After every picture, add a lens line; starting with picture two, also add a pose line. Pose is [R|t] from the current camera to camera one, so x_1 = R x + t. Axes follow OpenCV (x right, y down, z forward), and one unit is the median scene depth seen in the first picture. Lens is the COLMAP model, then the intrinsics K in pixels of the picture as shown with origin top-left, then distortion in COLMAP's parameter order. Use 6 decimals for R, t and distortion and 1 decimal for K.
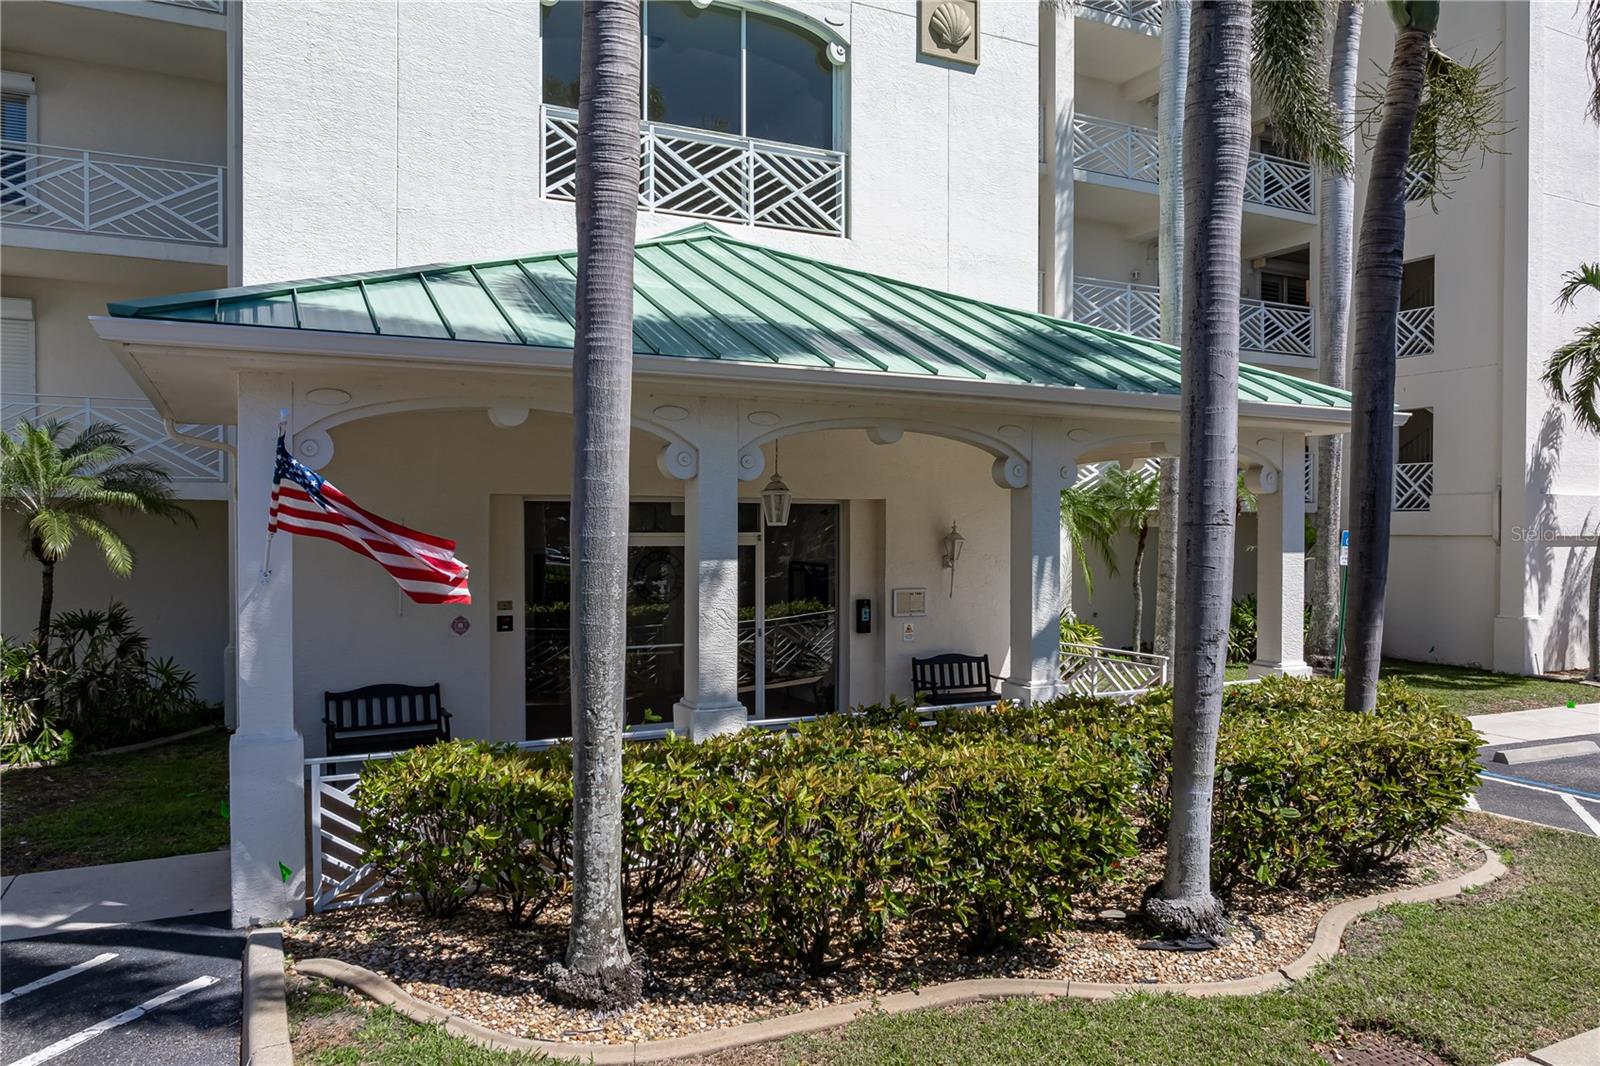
lens RADIAL K [[1123.2, 0, 800.9], [0, 1123.2, 553.4], [0, 0, 1]] dist [-0.032254, -0.001019]
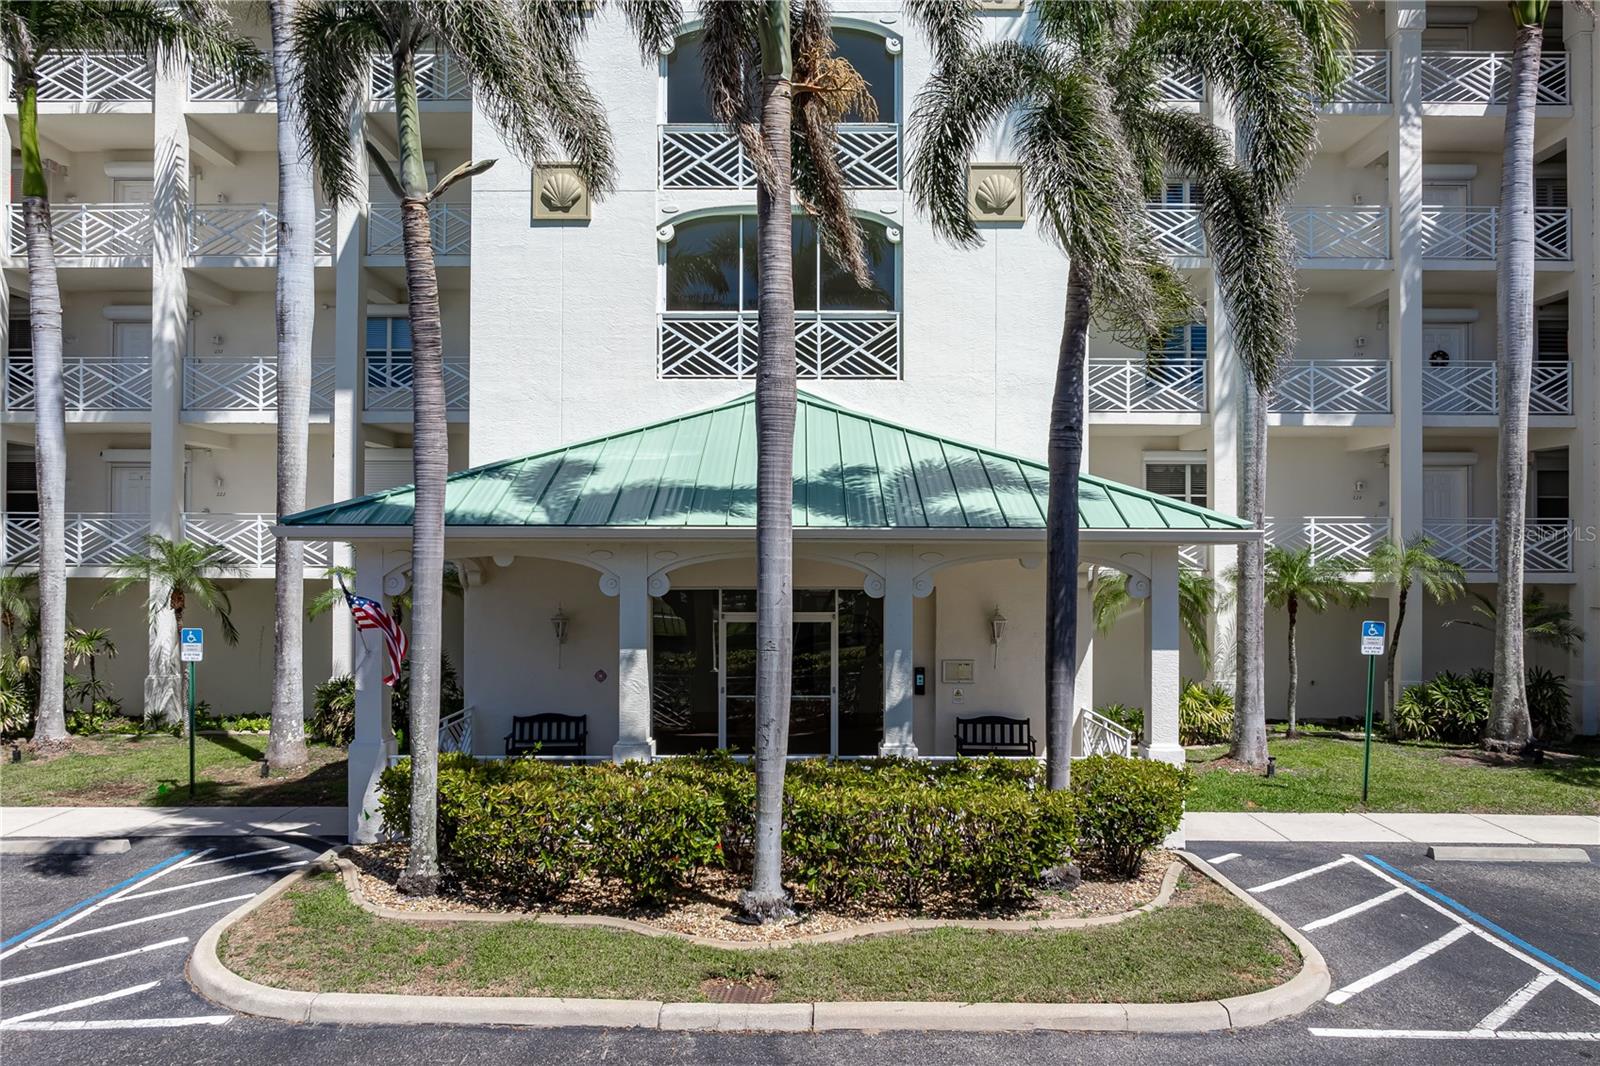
lens RADIAL K [[1123.2, 0, 800.9], [0, 1123.2, 553.4], [0, 0, 1]] dist [-0.032254, -0.001019]
pose [[0.894066, 0.000707, -0.447934, 0.555374], [-0.011238, 0.999719, -0.020854, -0.064906], [0.447794, 0.023679, 0.893823, -0.188370]]
